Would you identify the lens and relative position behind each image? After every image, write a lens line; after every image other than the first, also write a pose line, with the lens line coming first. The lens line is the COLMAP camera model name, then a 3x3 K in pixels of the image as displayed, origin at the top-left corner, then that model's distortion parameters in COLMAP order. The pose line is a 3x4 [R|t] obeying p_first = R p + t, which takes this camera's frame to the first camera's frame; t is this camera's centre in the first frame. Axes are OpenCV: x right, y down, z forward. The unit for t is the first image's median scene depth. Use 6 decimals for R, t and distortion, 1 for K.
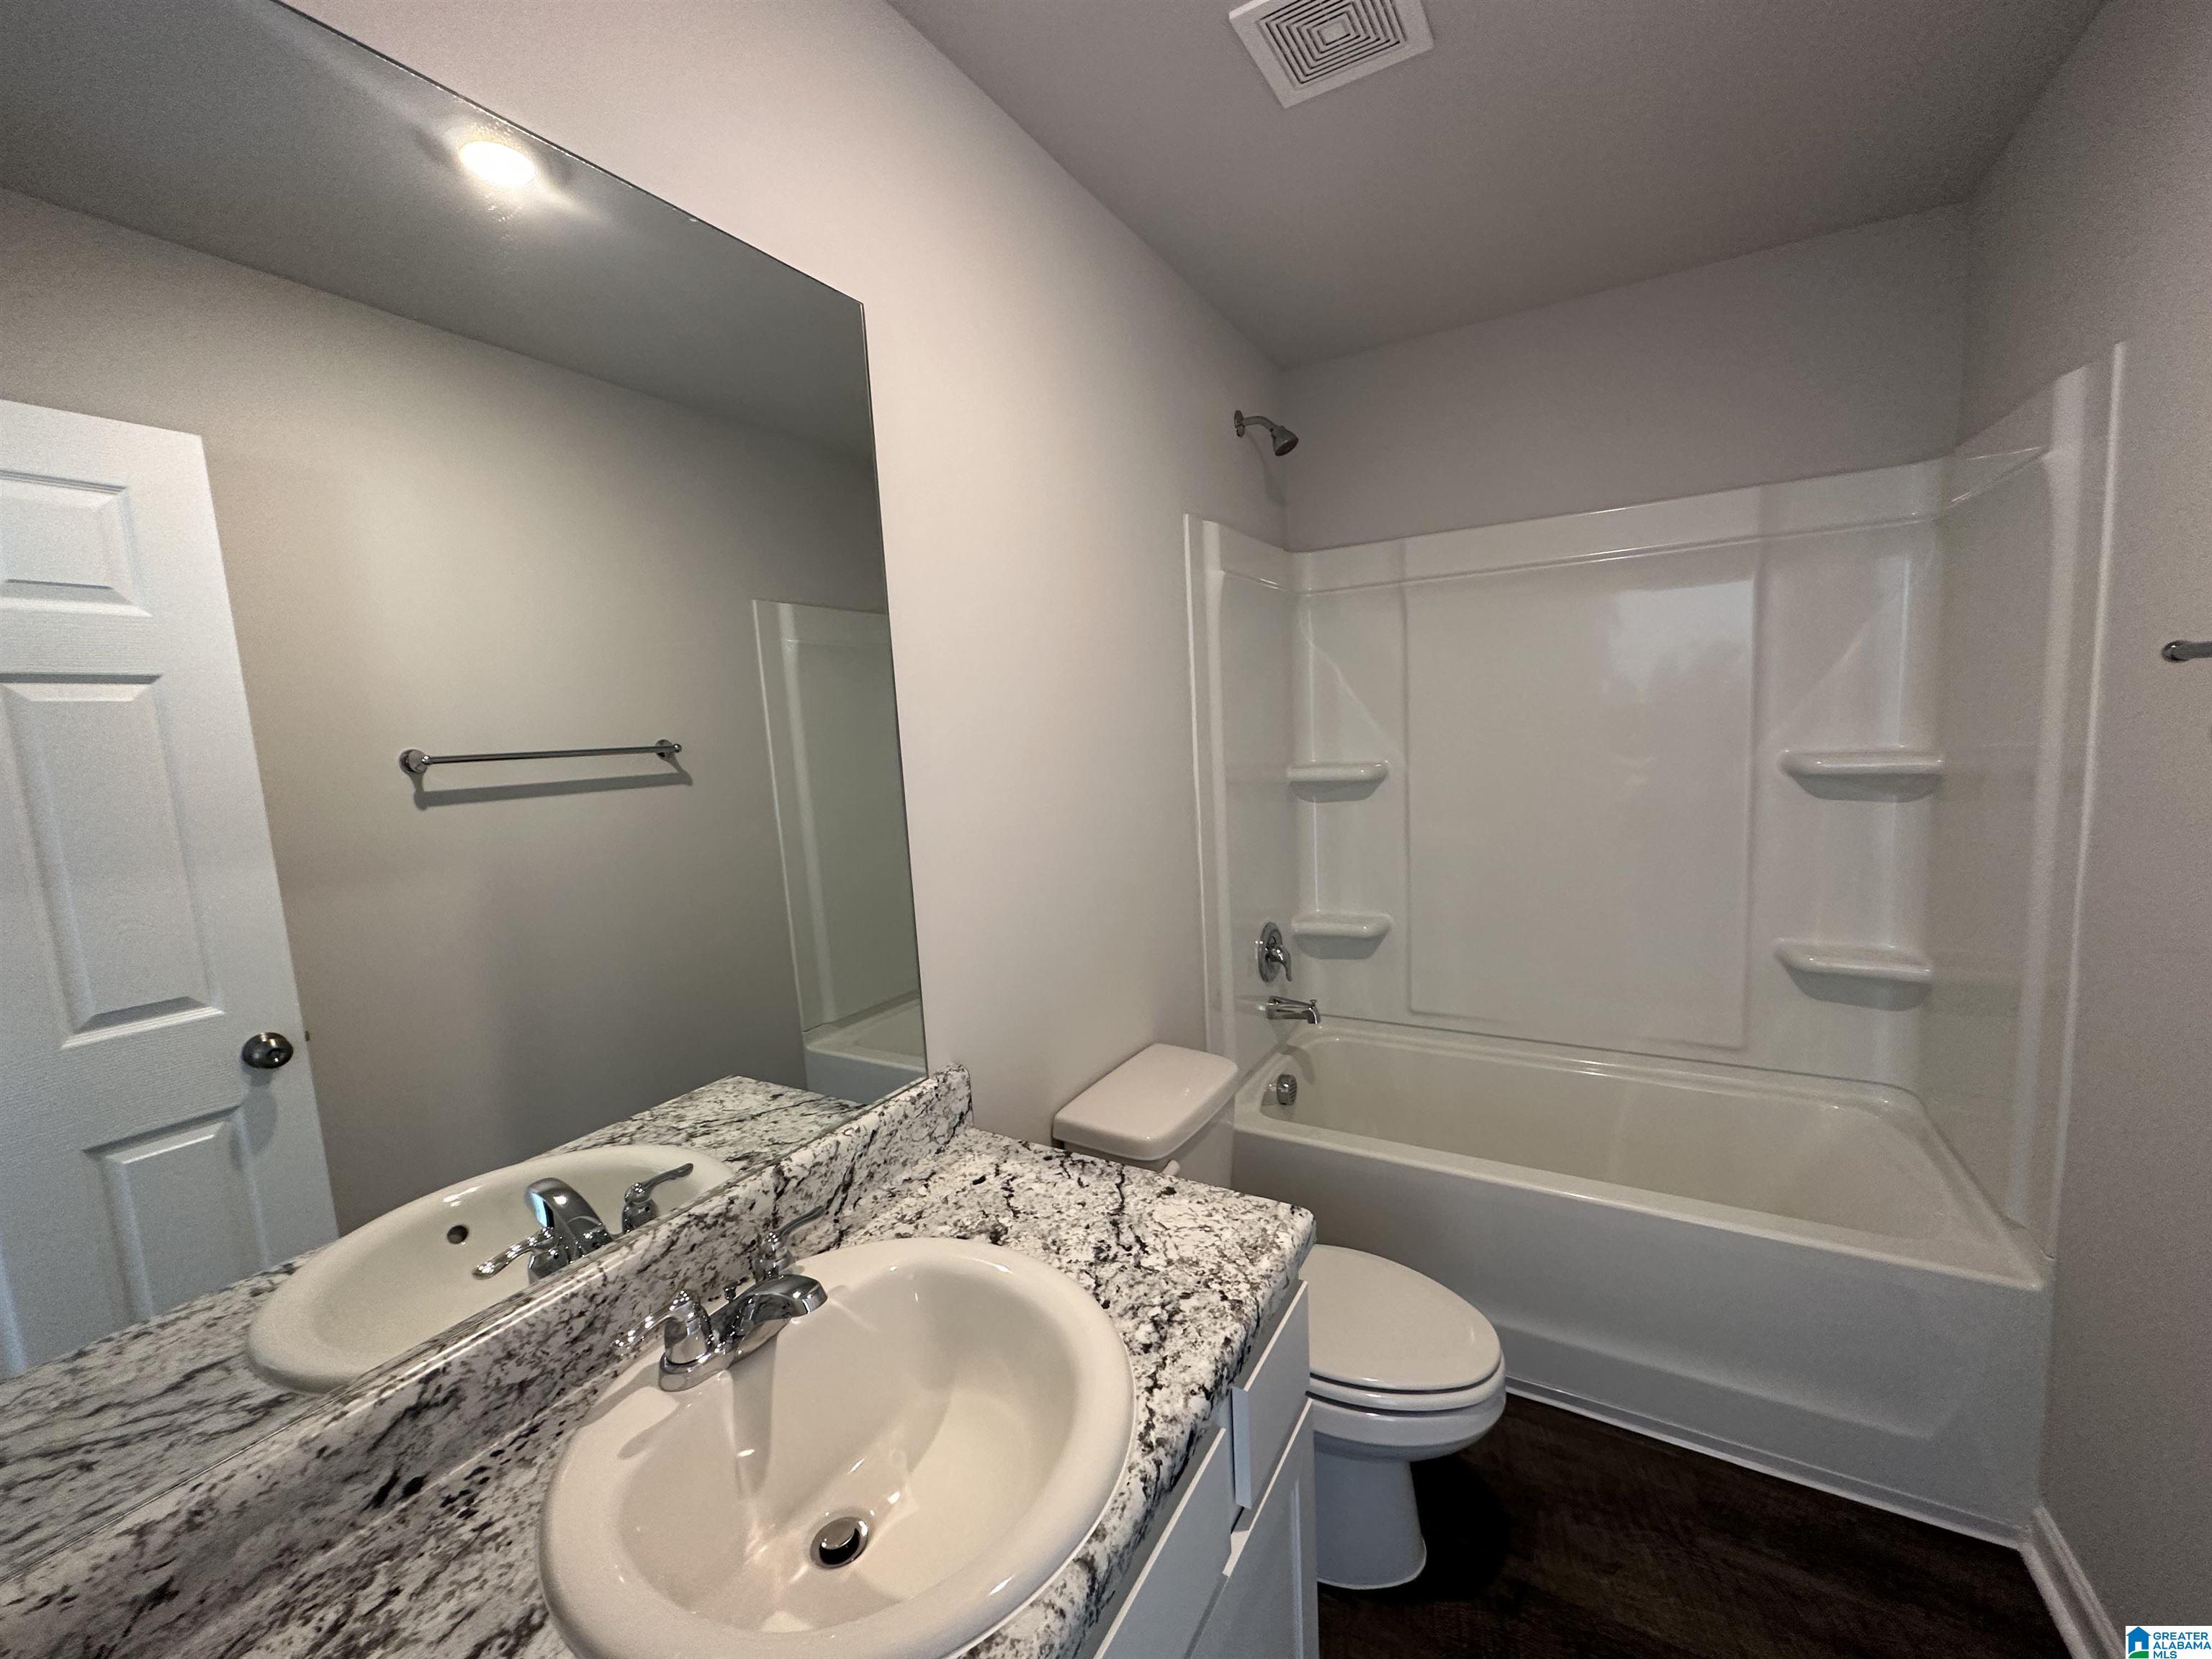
lens RADIAL K [[861.8, 0, 1098.9], [0, 861.8, 832.0], [0, 0, 1]] dist [-0.011371, -0.000039]
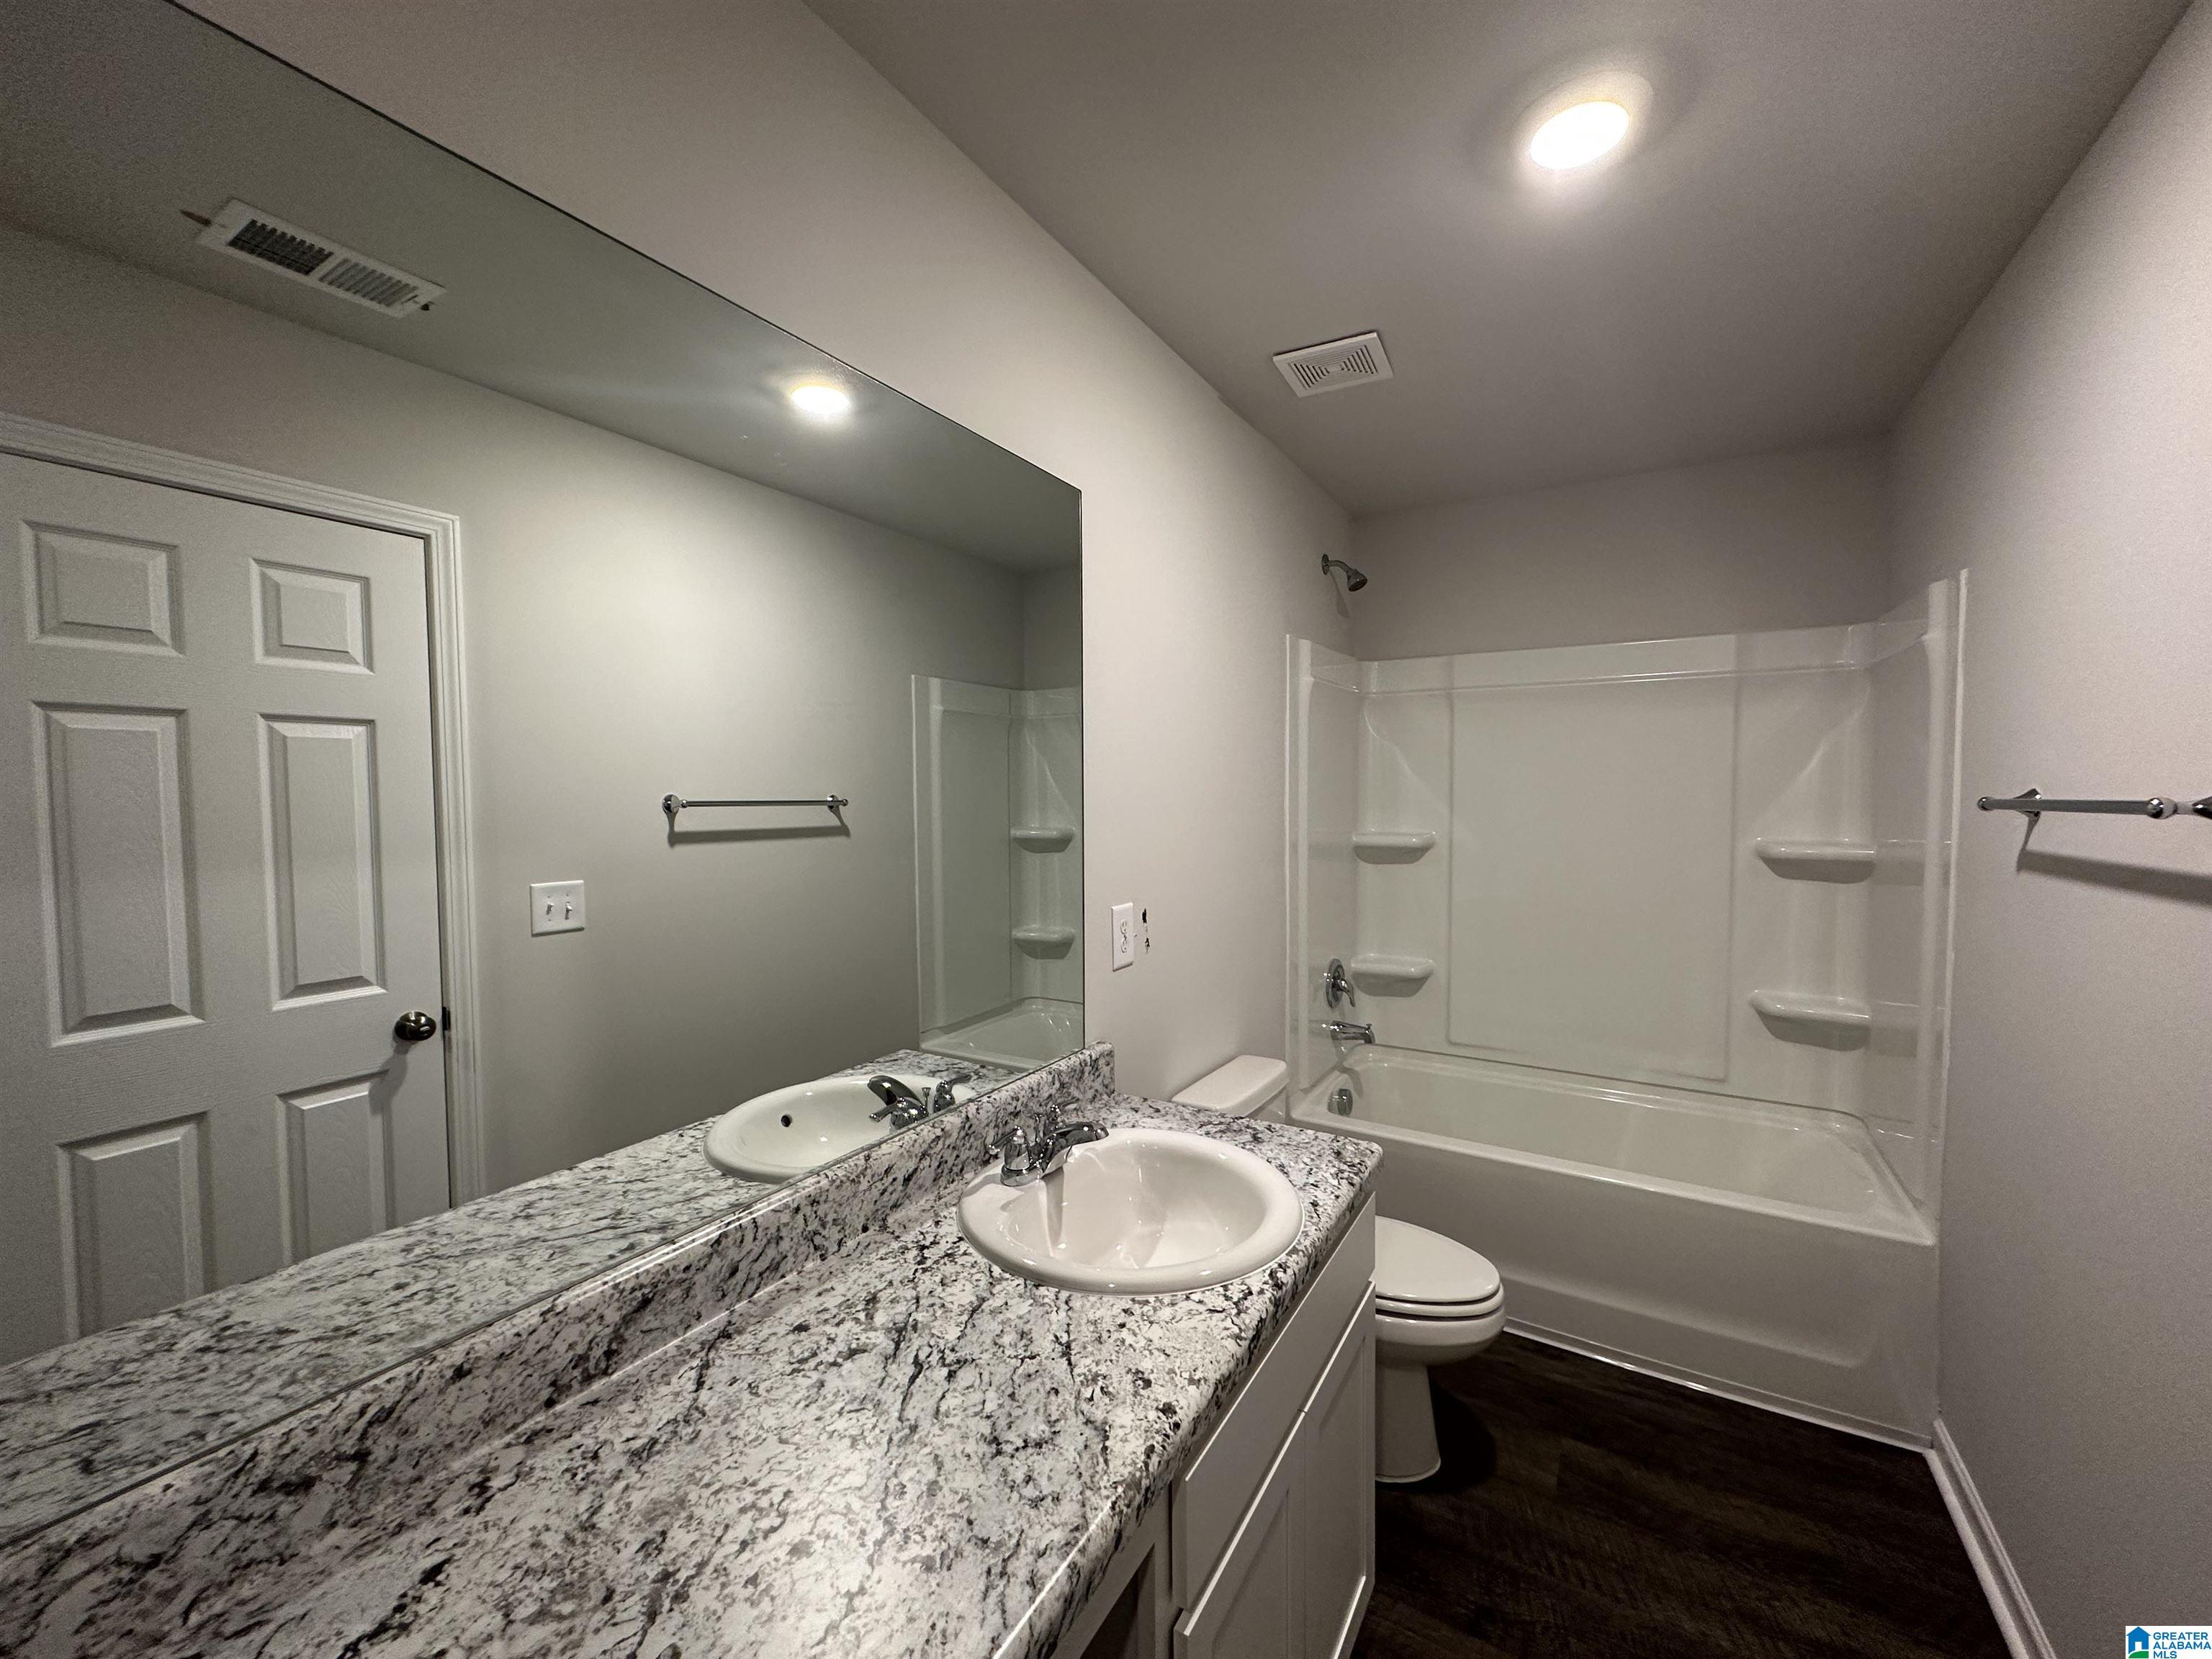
lens RADIAL K [[892.1, 0, 1022.0], [0, 892.1, 798.2], [0, 0, 1]] dist [-0.056595, 0.008475]
pose [[0.995307, 0.057802, -0.077602, -0.165753], [-0.065886, 0.992181, -0.106004, 0.043561], [0.070868, 0.110620, 0.991333, -0.306581]]
